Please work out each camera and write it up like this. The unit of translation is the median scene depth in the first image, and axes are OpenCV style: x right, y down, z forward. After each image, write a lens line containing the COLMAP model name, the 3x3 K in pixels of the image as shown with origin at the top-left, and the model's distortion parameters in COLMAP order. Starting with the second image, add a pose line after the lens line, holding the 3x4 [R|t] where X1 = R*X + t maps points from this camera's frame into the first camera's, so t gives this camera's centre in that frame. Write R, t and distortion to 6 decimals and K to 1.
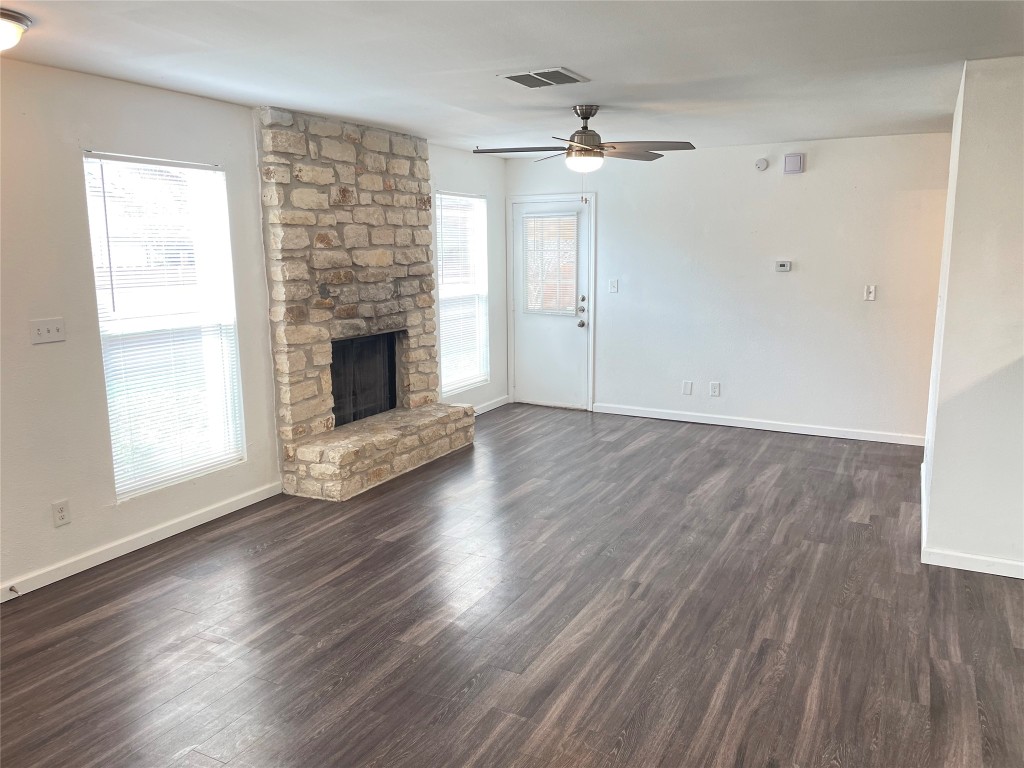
lens RADIAL K [[772.9, 0, 512.0], [0, 772.9, 384.0], [0, 0, 1]] dist [0.097519, -0.119895]
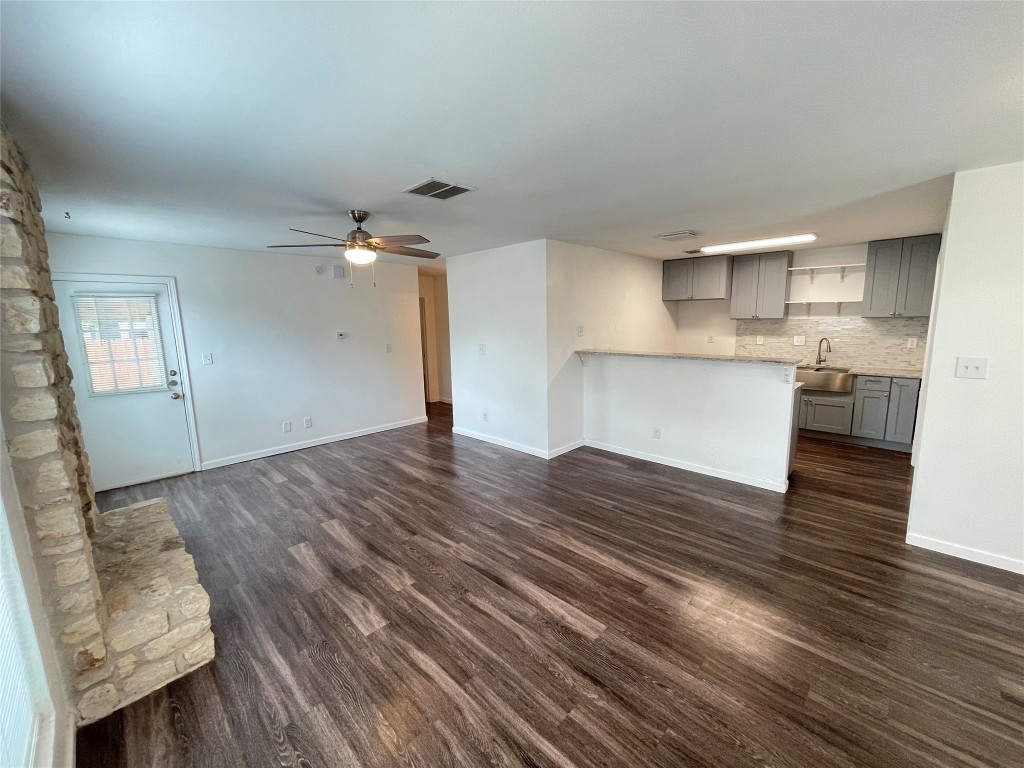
lens RADIAL K [[412.8, 0, 512.0], [0, 412.8, 384.0], [0, 0, 1]] dist [-0.001390, -0.000363]
pose [[0.291600, -0.151316, 0.944496, -0.470407], [0.183860, 0.977863, 0.099897, -0.097161], [-0.938704, 0.144525, 0.312966, 0.553179]]
